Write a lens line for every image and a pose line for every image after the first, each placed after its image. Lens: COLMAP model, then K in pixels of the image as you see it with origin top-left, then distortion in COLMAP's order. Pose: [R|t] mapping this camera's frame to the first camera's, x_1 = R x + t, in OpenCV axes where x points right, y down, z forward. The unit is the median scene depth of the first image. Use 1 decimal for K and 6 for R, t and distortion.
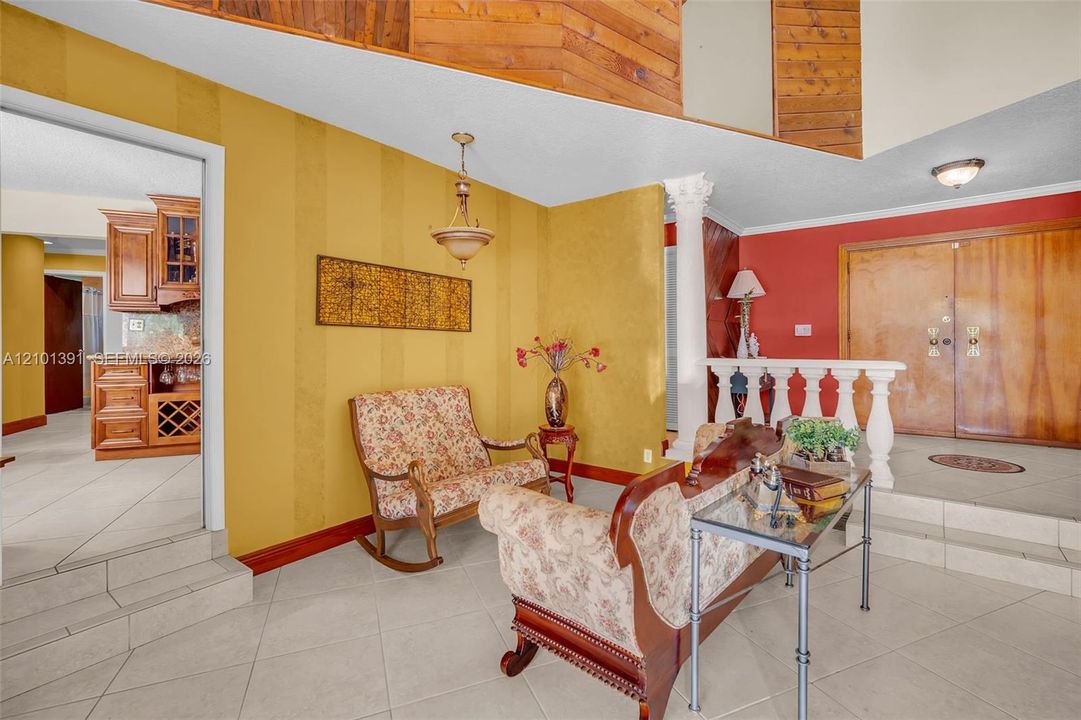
lens RADIAL K [[476.9, 0, 538.7], [0, 476.9, 343.7], [0, 0, 1]] dist [-0.012727, 0.000038]
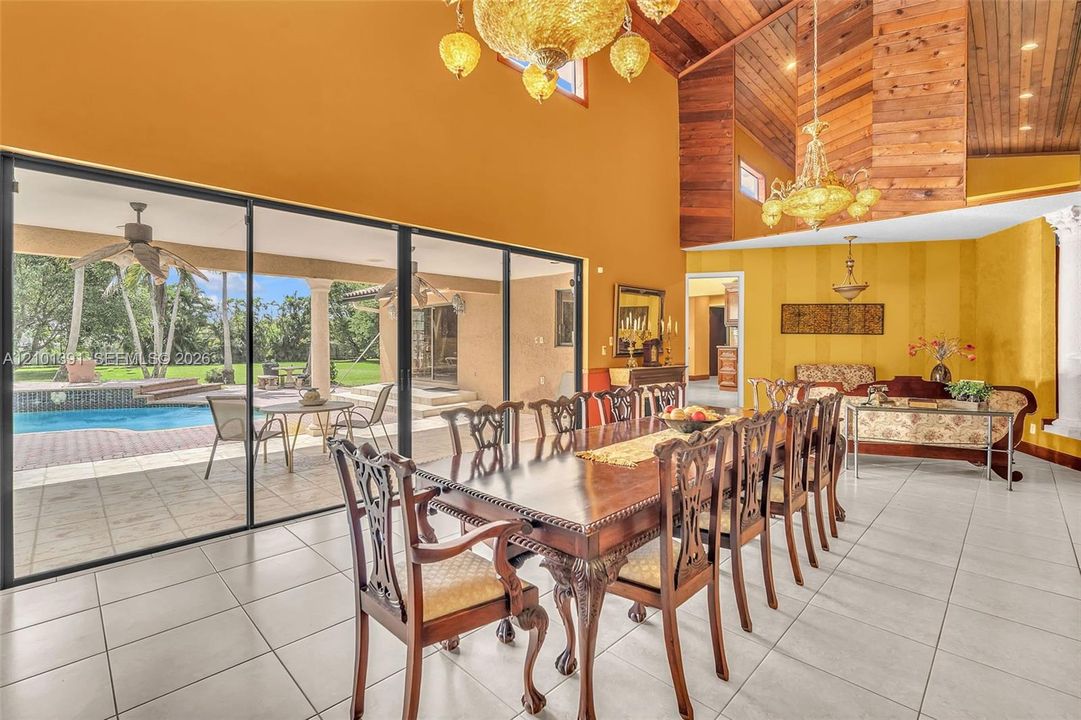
lens RADIAL K [[476.9, 0, 538.7], [0, 476.9, 343.7], [0, 0, 1]] dist [-0.012727, 0.000038]
pose [[0.379372, 0.009370, -0.925197, 0.980679], [-0.000269, 0.999950, 0.010017, -0.009352], [0.925244, -0.003551, 0.379356, -0.789406]]
